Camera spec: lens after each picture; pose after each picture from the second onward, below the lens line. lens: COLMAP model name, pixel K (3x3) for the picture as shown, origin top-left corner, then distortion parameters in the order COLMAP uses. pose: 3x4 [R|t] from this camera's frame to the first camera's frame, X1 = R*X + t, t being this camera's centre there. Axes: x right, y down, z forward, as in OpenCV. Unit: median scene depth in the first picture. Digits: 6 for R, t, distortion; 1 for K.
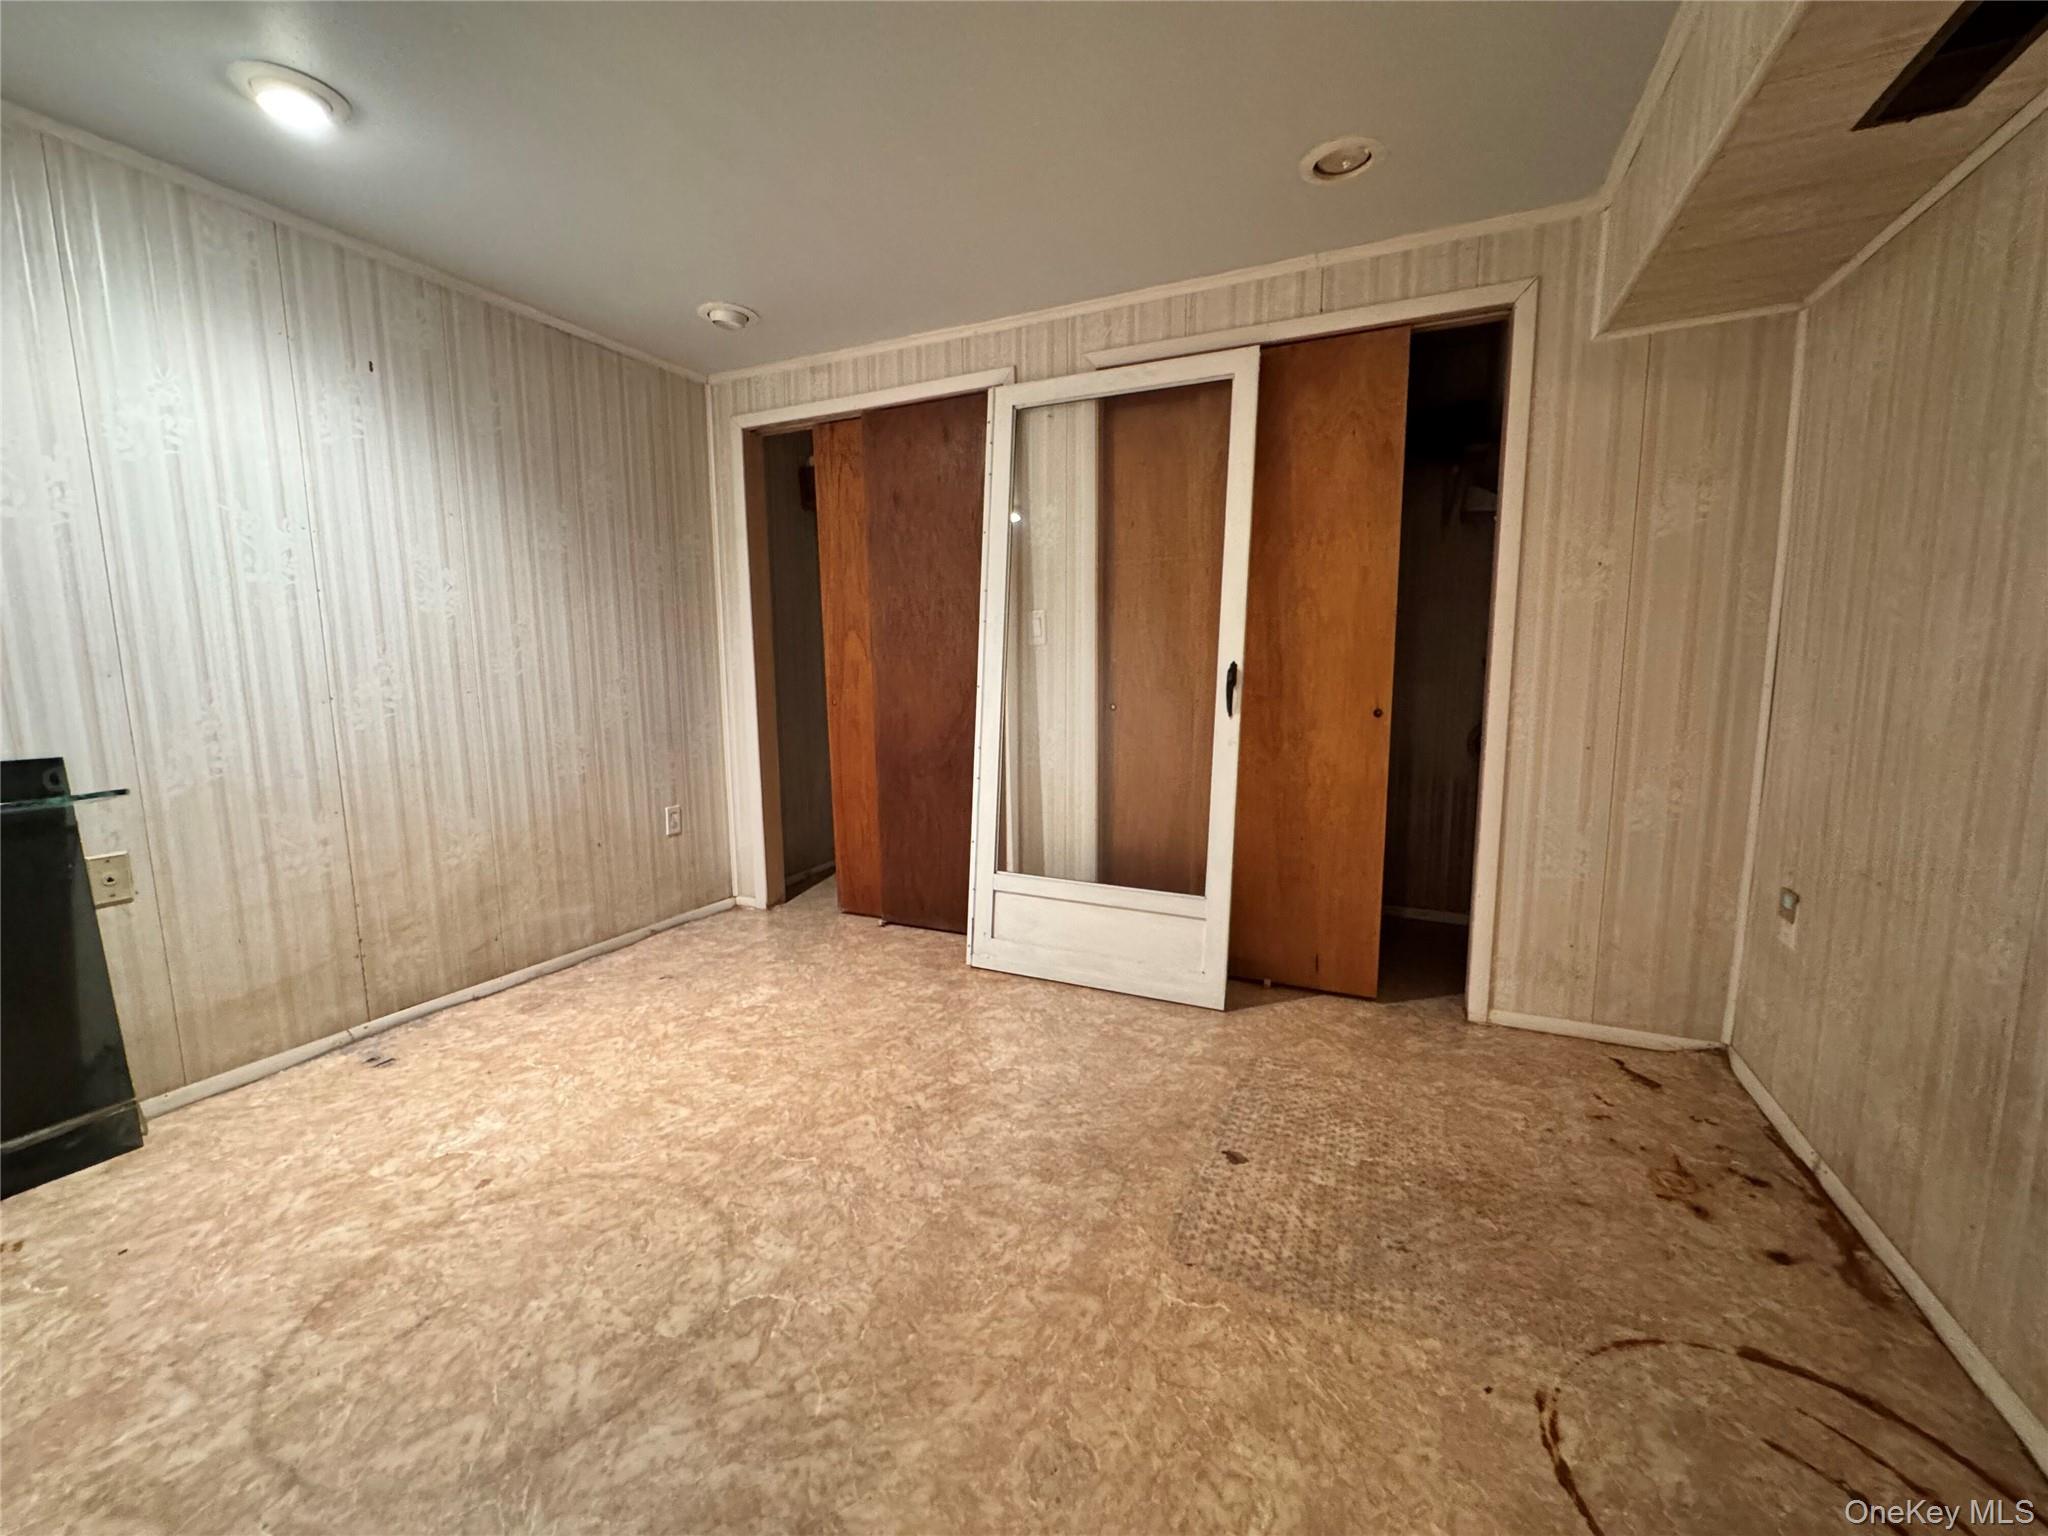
lens RADIAL K [[785.0, 0, 1023.4], [0, 785.0, 757.9], [0, 0, 1]] dist [-0.001790, 0.000089]
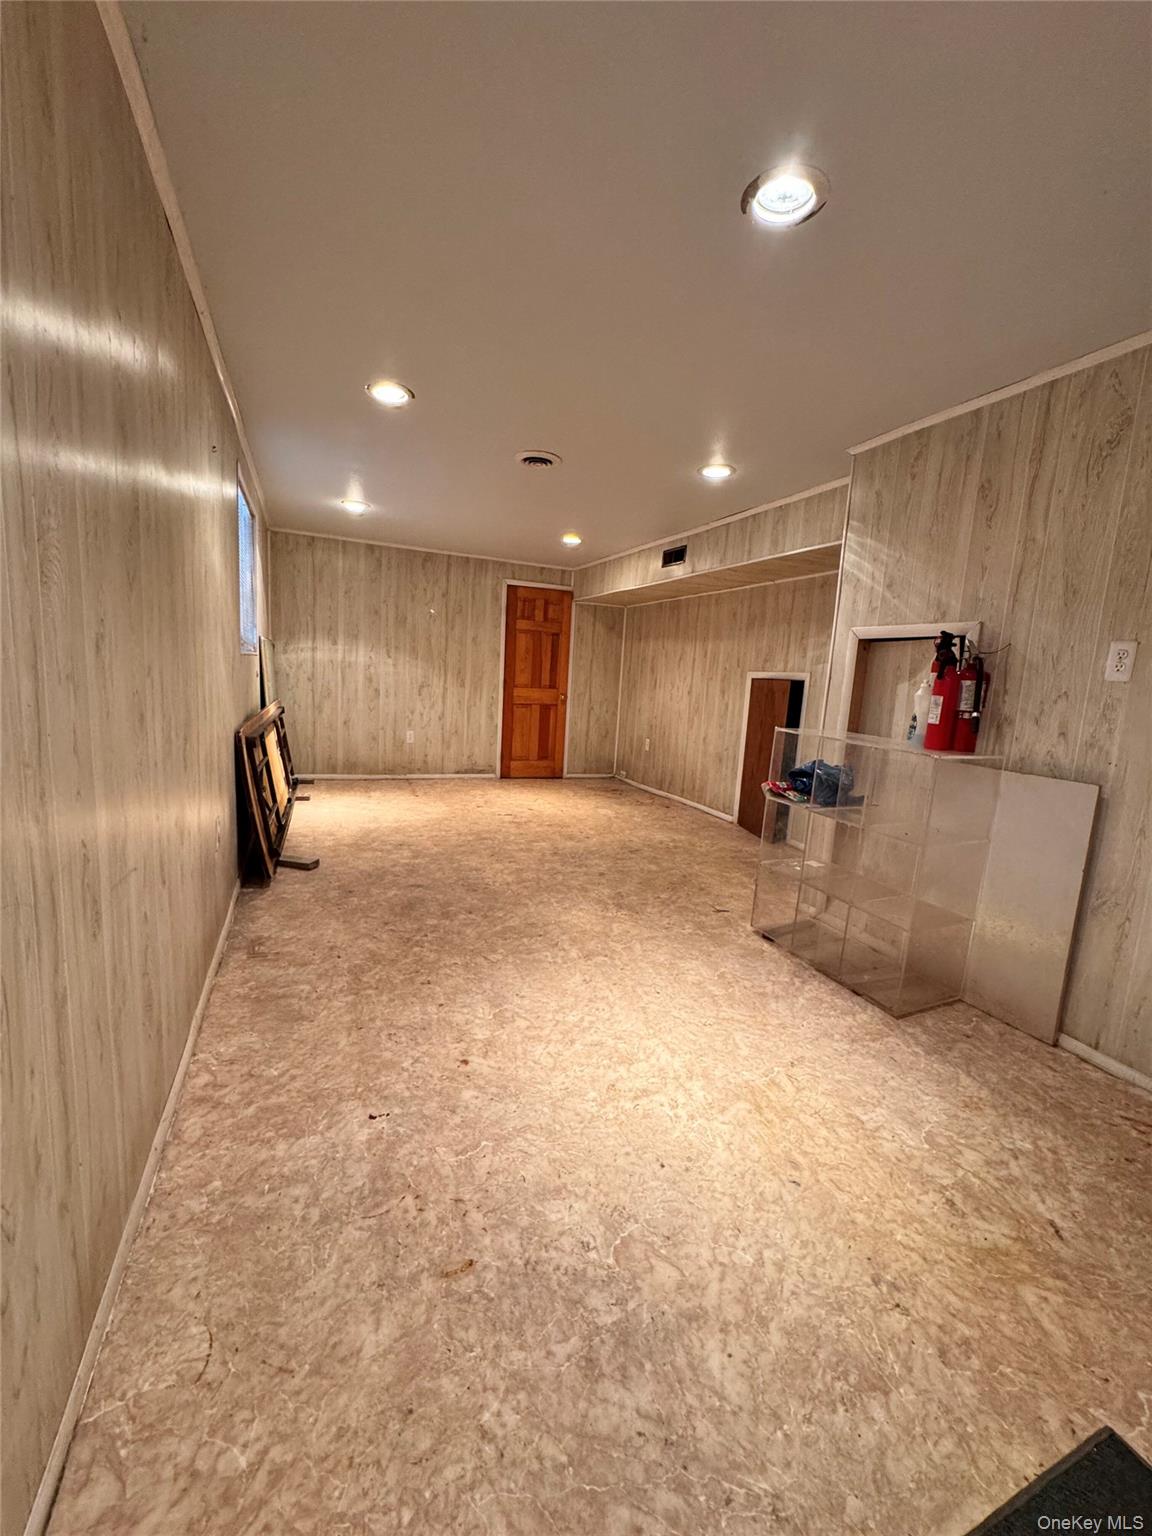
lens RADIAL K [[617.6, 0, 581.0], [0, 617.6, 772.0], [0, 0, 1]] dist [-0.003029, 0.000296]
pose [[0.643418, -0.079102, 0.761417, -0.502275], [0.031271, 0.996533, 0.077103, -0.027949], [-0.764876, -0.025799, 0.643661, 0.249122]]
